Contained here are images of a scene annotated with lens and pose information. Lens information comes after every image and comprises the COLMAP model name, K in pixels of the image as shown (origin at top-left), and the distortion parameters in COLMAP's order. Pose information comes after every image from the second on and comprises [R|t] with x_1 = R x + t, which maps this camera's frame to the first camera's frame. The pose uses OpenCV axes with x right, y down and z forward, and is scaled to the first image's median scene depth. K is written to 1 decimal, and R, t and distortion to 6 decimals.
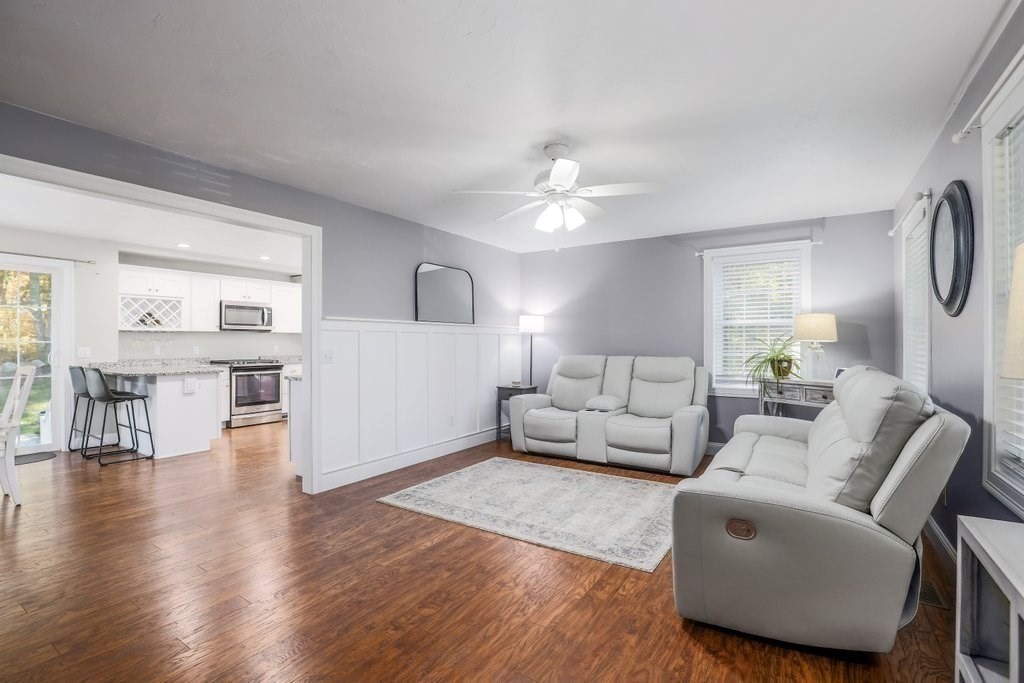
lens RADIAL K [[473.0, 0, 516.4], [0, 473.0, 341.2], [0, 0, 1]] dist [-0.019657, 0.000231]
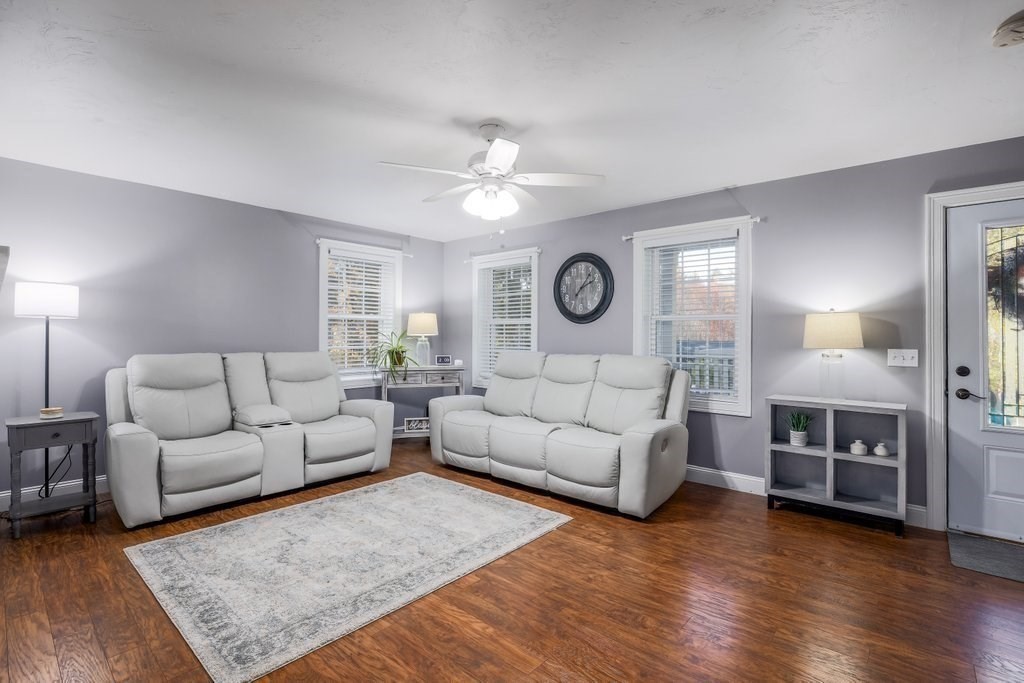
lens RADIAL K [[473.0, 0, 517.8], [0, 473.0, 339.5], [0, 0, 1]] dist [-0.019657, 0.000231]
pose [[0.143442, -0.003787, 0.989651, -0.659505], [-0.010437, 0.999931, 0.005339, 0.001987], [-0.989604, -0.011095, 0.143392, 0.645163]]
